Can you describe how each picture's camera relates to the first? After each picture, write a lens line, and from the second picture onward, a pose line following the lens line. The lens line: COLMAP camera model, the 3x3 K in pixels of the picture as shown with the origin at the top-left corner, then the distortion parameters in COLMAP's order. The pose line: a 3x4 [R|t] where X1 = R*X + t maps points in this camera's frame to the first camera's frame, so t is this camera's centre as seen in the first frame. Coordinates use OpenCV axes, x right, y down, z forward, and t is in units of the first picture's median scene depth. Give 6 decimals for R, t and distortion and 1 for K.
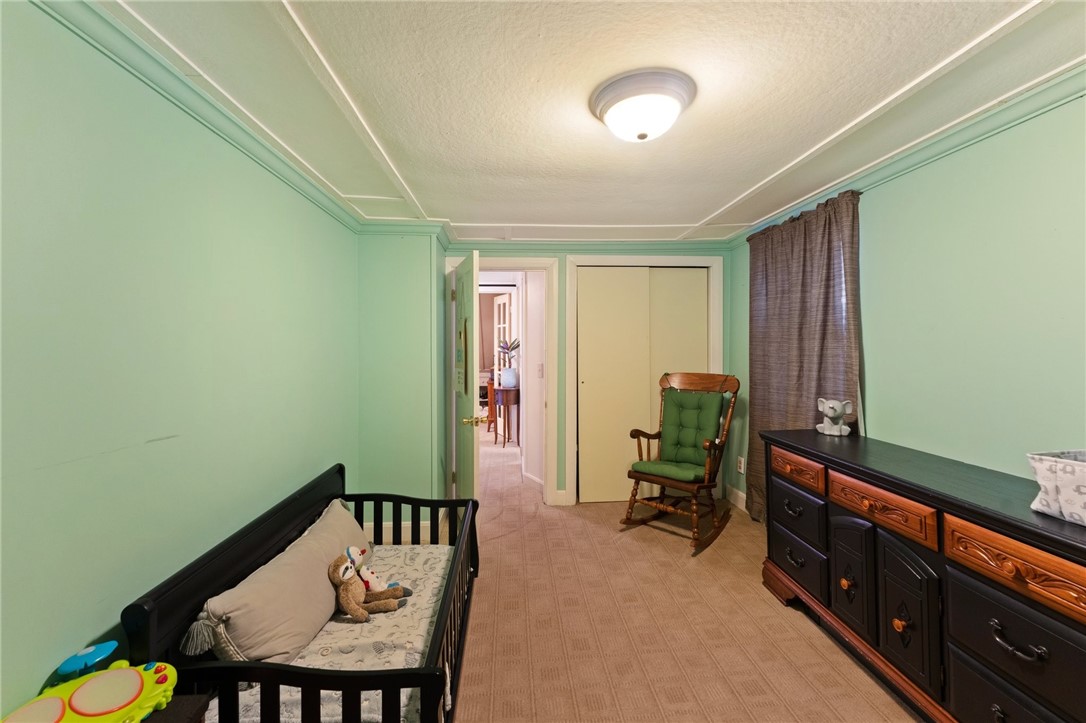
lens RADIAL K [[434.1, 0, 542.3], [0, 434.1, 350.3], [0, 0, 1]] dist [-0.001399, 0.000342]
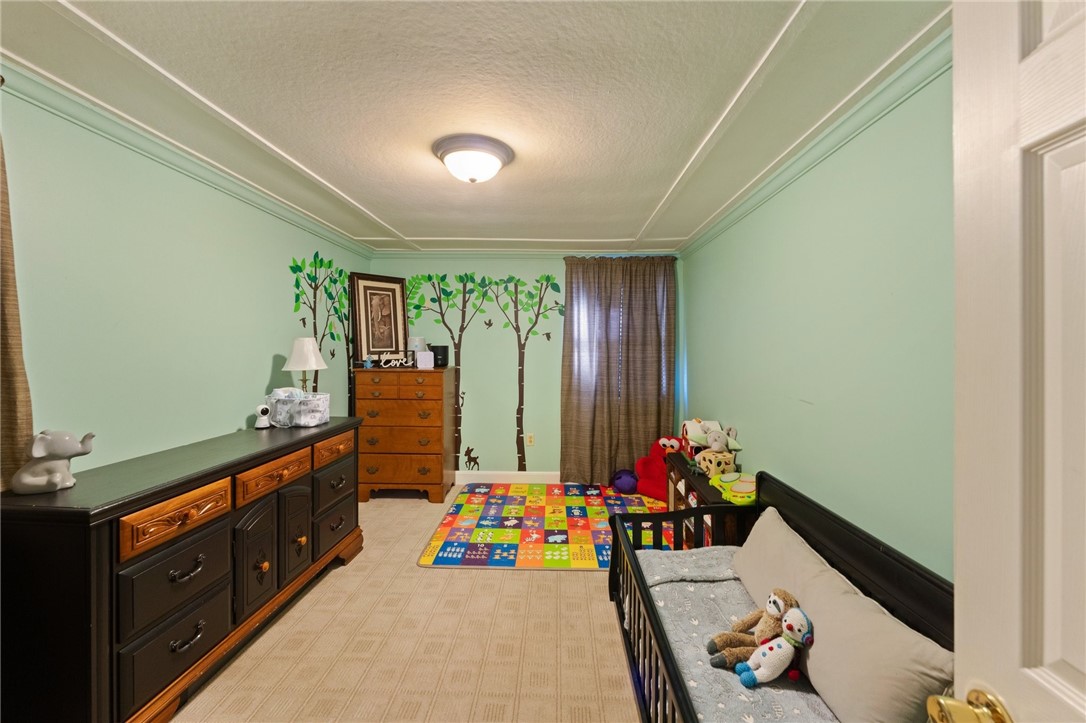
lens RADIAL K [[434.1, 0, 544.9], [0, 434.1, 353.0], [0, 0, 1]] dist [-0.001399, 0.000342]
pose [[-0.993845, 0.005280, 0.110652, -0.105476], [0.007647, 0.999751, 0.020978, -0.003613], [-0.110513, 0.021695, -0.993638, 1.941484]]
